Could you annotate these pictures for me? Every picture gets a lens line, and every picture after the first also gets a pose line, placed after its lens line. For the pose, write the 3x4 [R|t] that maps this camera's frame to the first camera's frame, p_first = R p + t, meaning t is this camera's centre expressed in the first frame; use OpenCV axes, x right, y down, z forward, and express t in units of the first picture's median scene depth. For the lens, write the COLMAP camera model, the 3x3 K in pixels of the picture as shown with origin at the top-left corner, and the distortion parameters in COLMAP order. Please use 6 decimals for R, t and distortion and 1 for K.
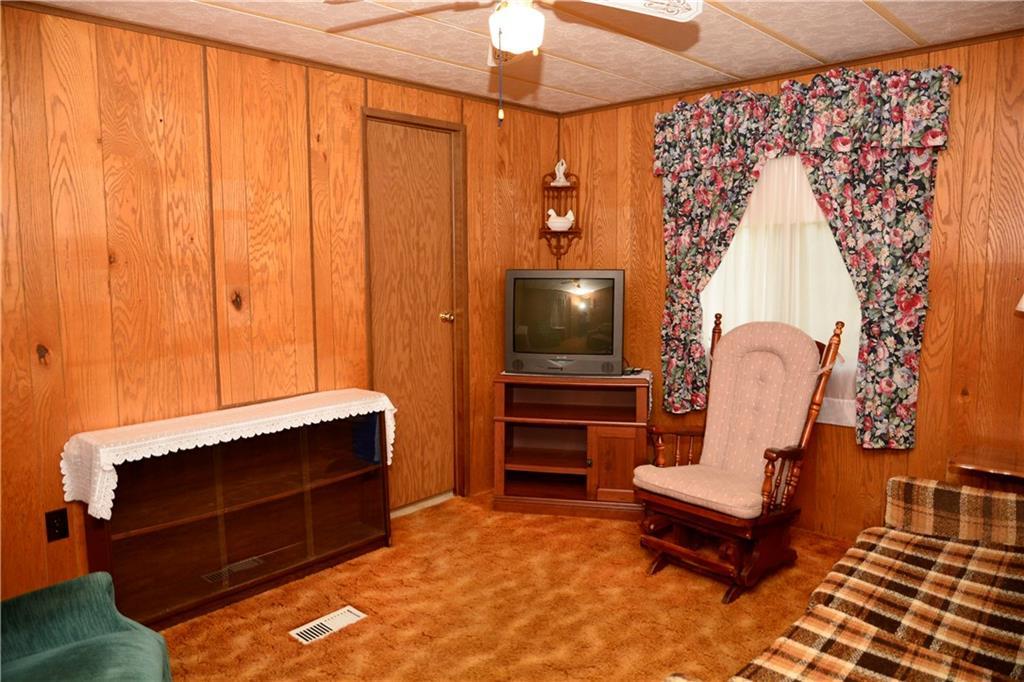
lens RADIAL K [[687.5, 0, 512.0], [0, 687.5, 341.0], [0, 0, 1]] dist [-0.000513, 0.000389]
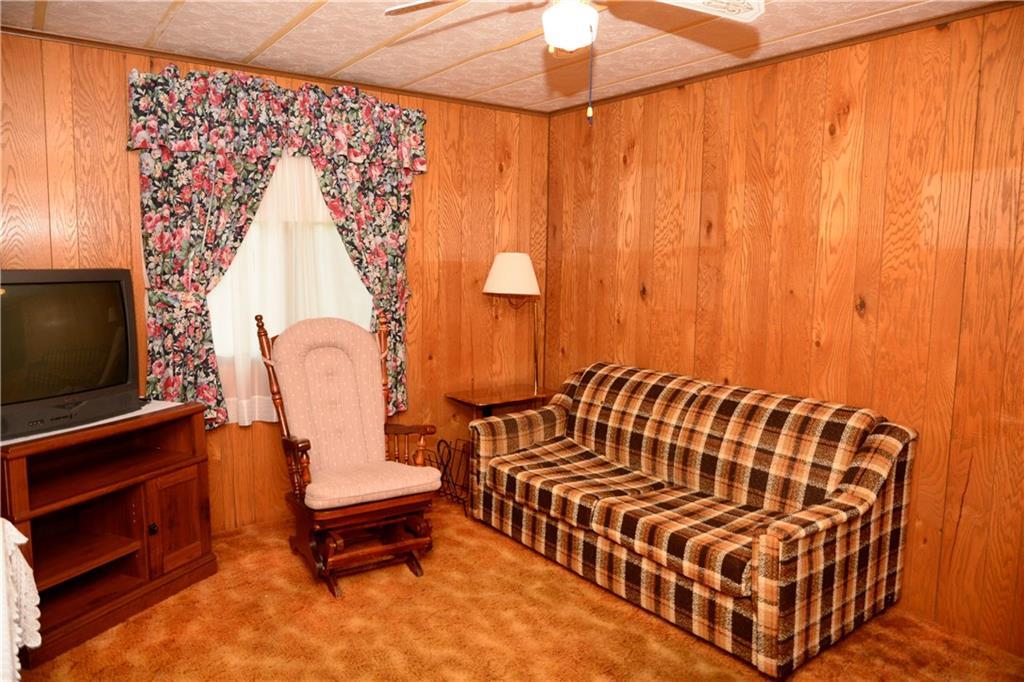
lens RADIAL K [[722.0, 0, 512.0], [0, 722.0, 341.0], [0, 0, 1]] dist [-0.001828, -0.006278]
pose [[0.195739, -0.113107, 0.974111, -0.636480], [0.100837, 0.990382, 0.094734, -0.069005], [-0.975458, 0.079683, 0.205261, 0.513174]]
